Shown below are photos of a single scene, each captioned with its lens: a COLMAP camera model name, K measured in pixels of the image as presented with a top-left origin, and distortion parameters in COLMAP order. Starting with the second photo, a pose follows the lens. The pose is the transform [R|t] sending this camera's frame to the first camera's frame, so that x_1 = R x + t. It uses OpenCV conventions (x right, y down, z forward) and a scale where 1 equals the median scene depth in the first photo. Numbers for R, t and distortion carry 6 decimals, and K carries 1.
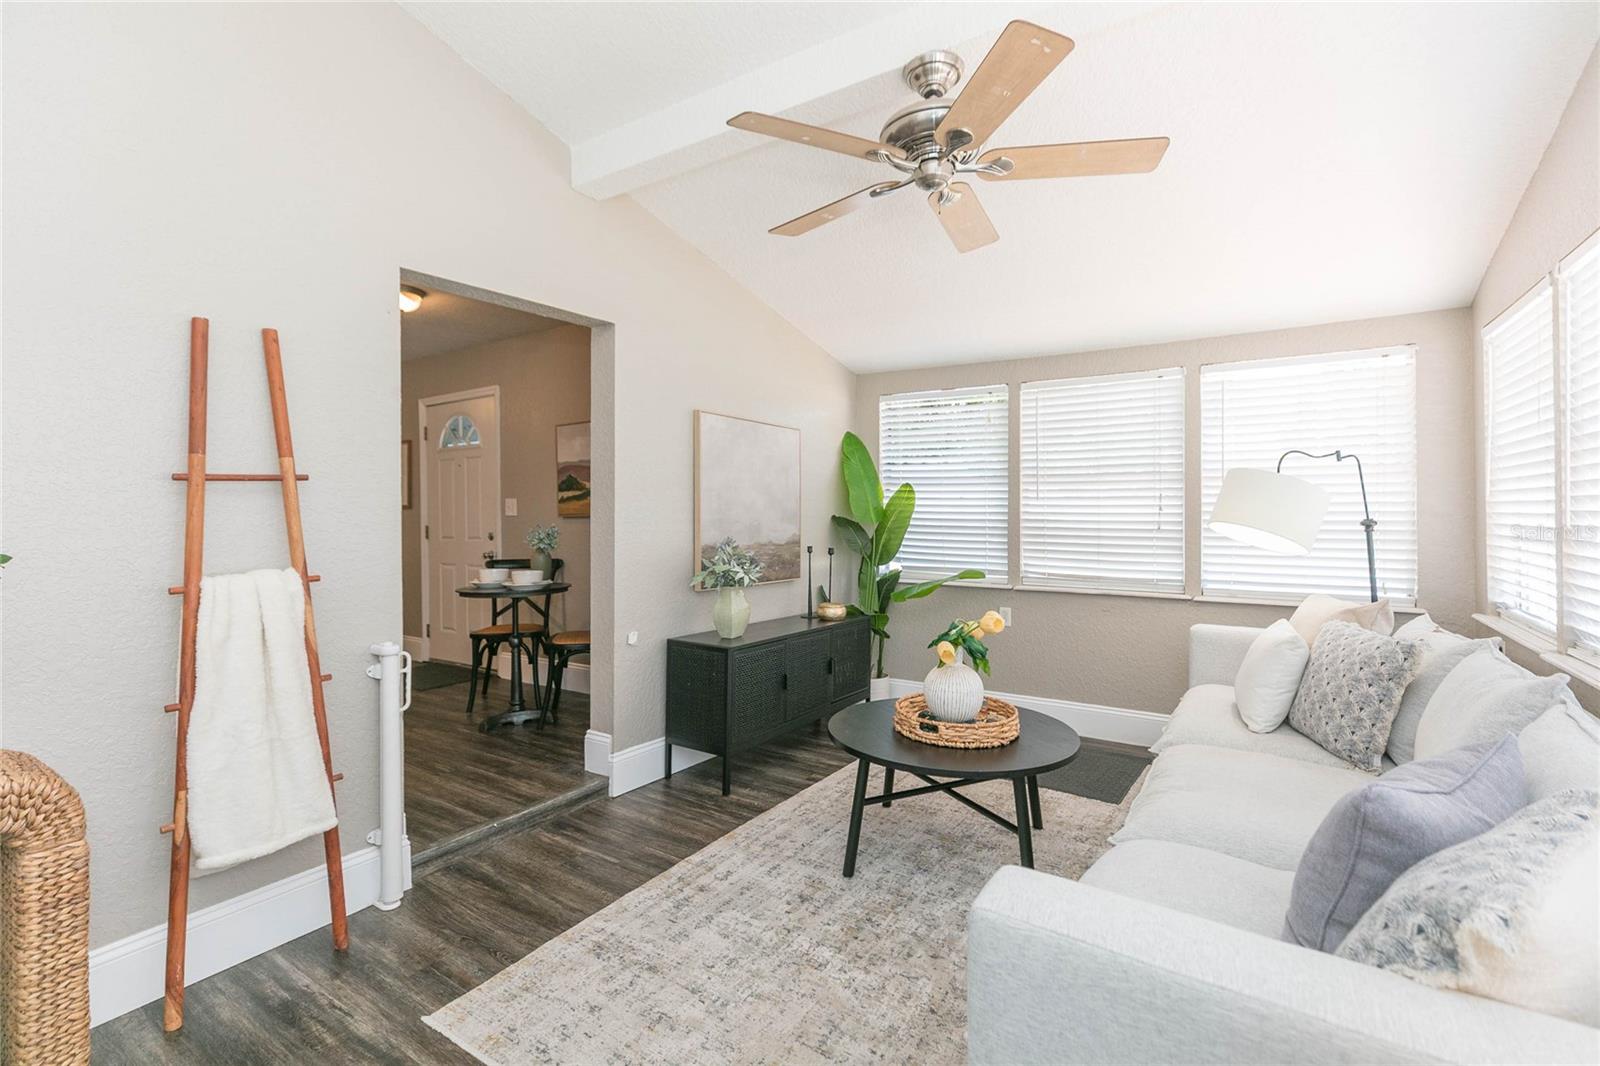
lens RADIAL K [[724.1, 0, 800.5], [0, 724.1, 509.1], [0, 0, 1]] dist [-0.001557, -0.000276]
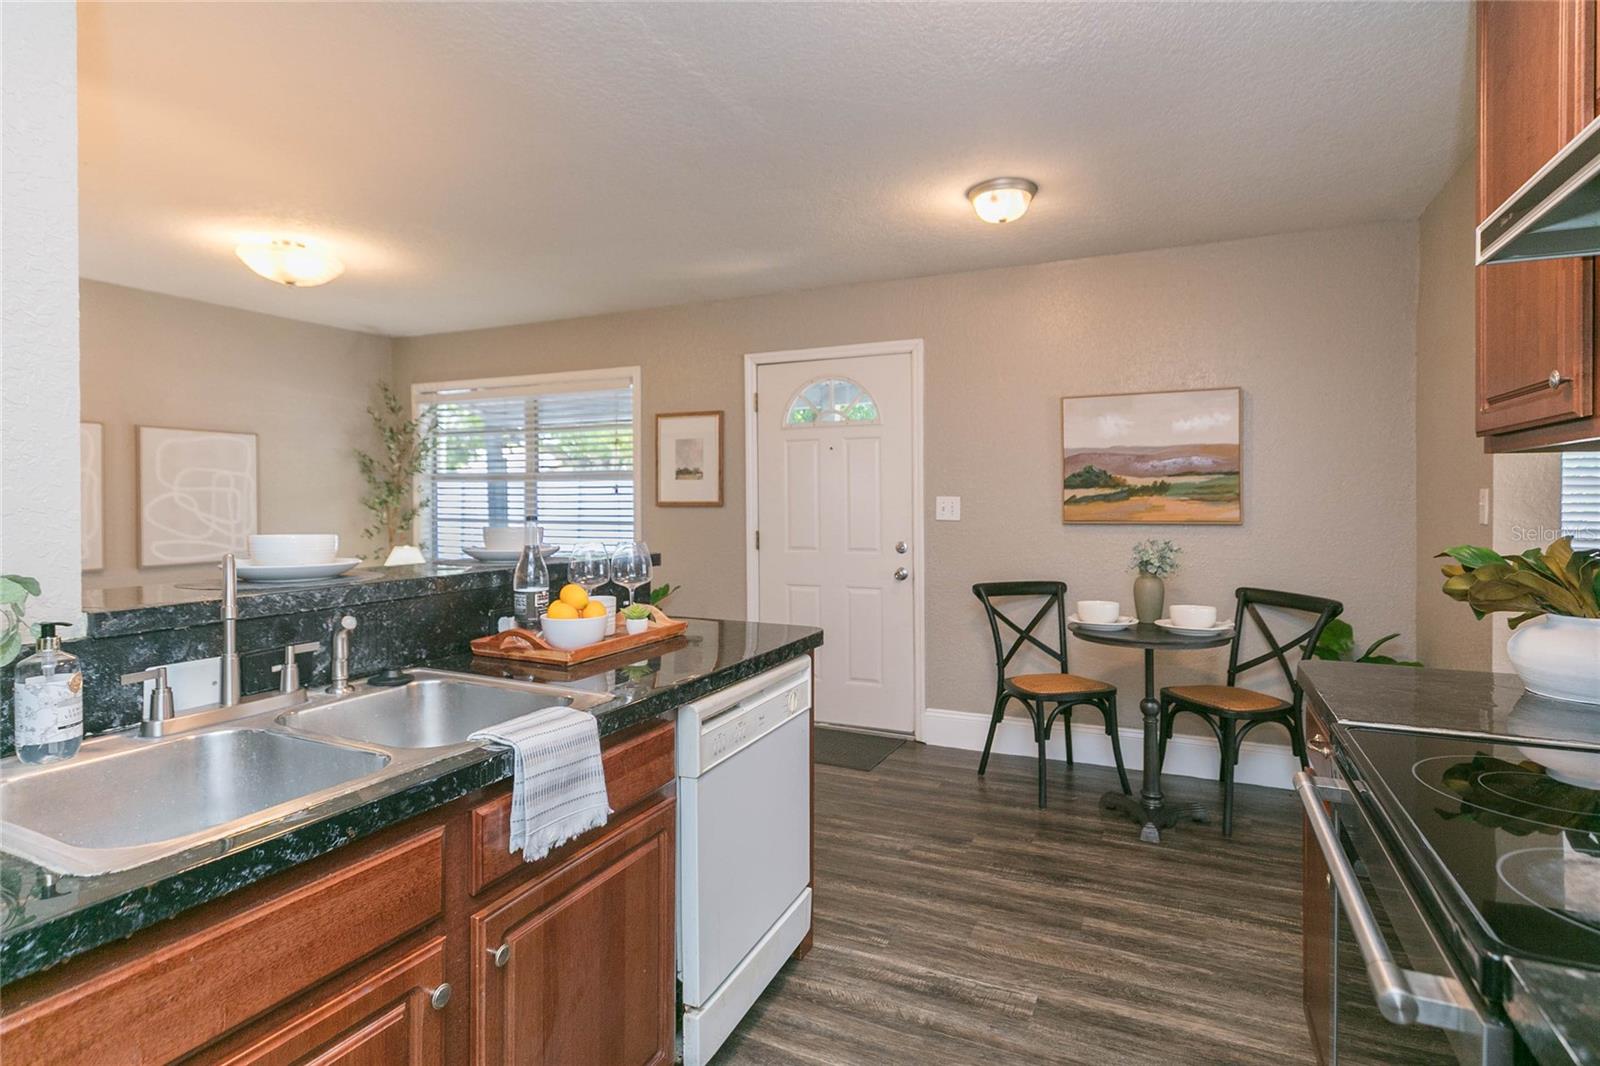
lens RADIAL K [[798.5, 0, 800.1], [0, 798.5, 507.1], [0, 0, 1]] dist [0.000143, -0.000148]
pose [[0.988821, 0.007647, 0.148909, -0.798045], [-0.008907, 0.999930, 0.007799, -0.010762], [-0.148839, -0.009038, 0.988820, 0.286150]]
